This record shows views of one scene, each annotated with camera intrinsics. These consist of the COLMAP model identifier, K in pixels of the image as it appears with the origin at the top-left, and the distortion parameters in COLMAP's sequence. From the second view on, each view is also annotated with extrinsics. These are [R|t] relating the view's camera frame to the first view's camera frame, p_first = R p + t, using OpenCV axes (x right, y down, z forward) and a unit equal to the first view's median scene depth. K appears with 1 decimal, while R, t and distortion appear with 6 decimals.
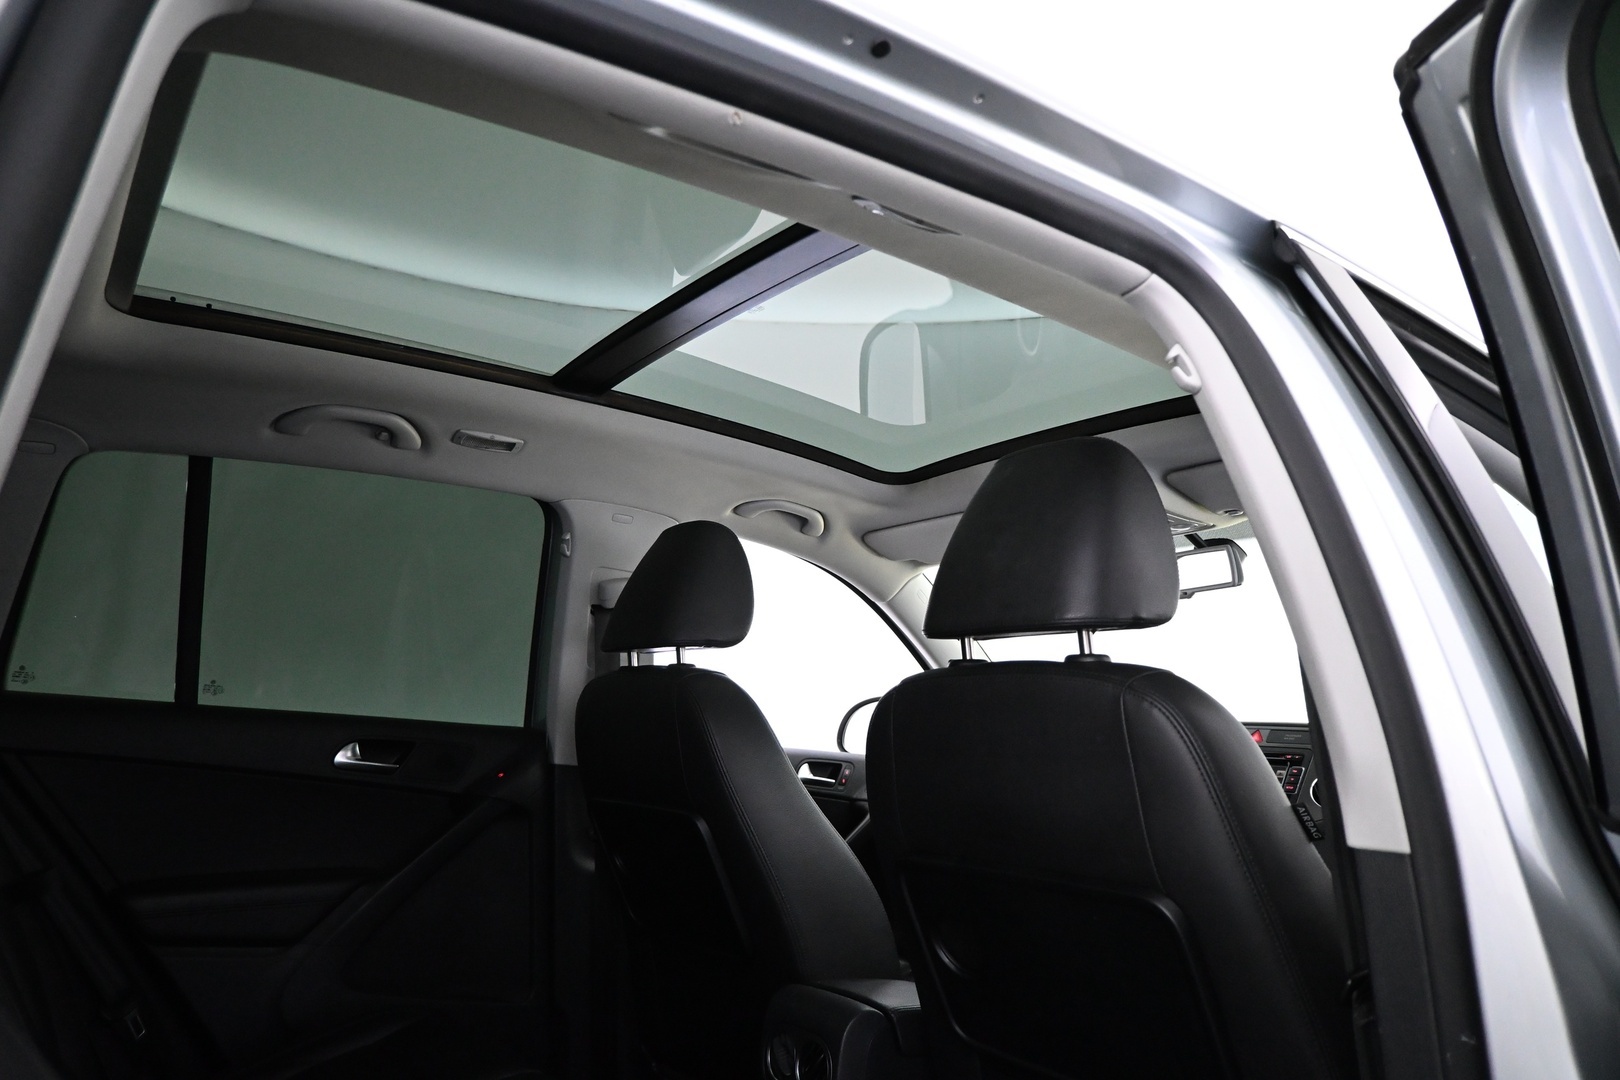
lens RADIAL K [[1109.2, 0, 810.0], [0, 1109.2, 540.0], [0, 0, 1]] dist [0.010191, -0.000860]
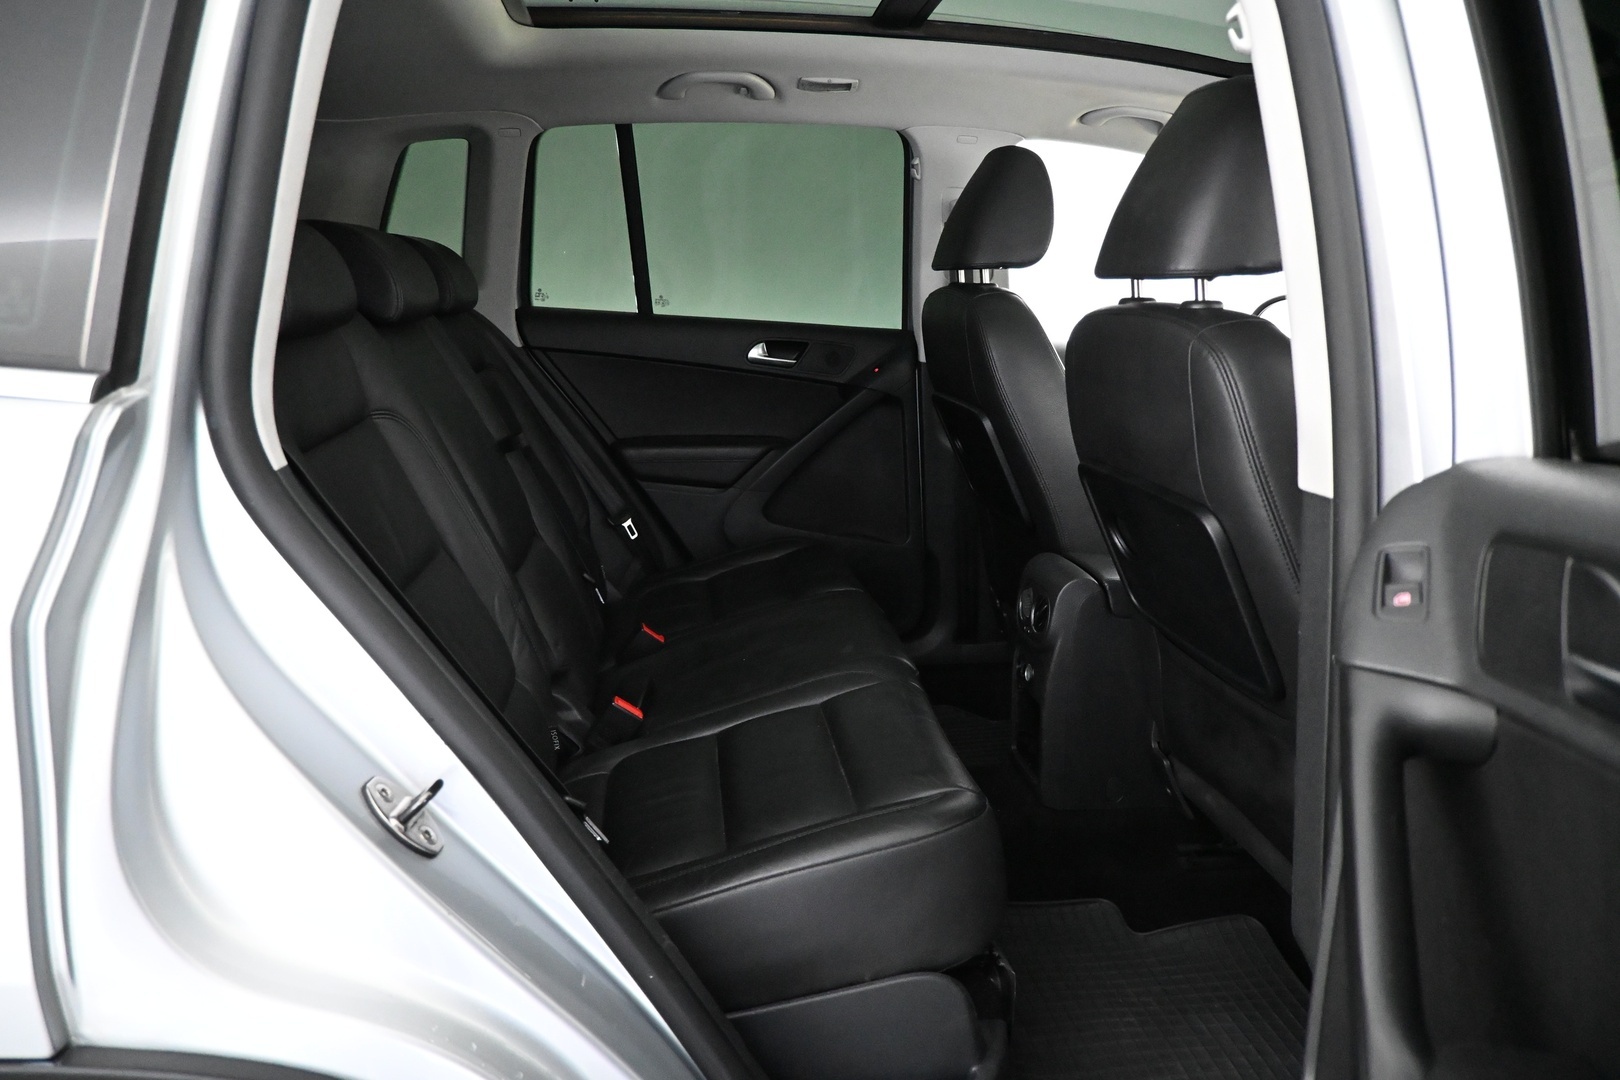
lens RADIAL K [[1109.2, 0, 810.0], [0, 1109.2, 540.0], [0, 0, 1]] dist [0.010191, -0.000860]
pose [[0.876261, 0.103303, -0.470634, 0.284594], [0.082012, 0.930519, 0.356943, -0.063370], [0.474807, -0.351373, 0.806905, -0.096307]]
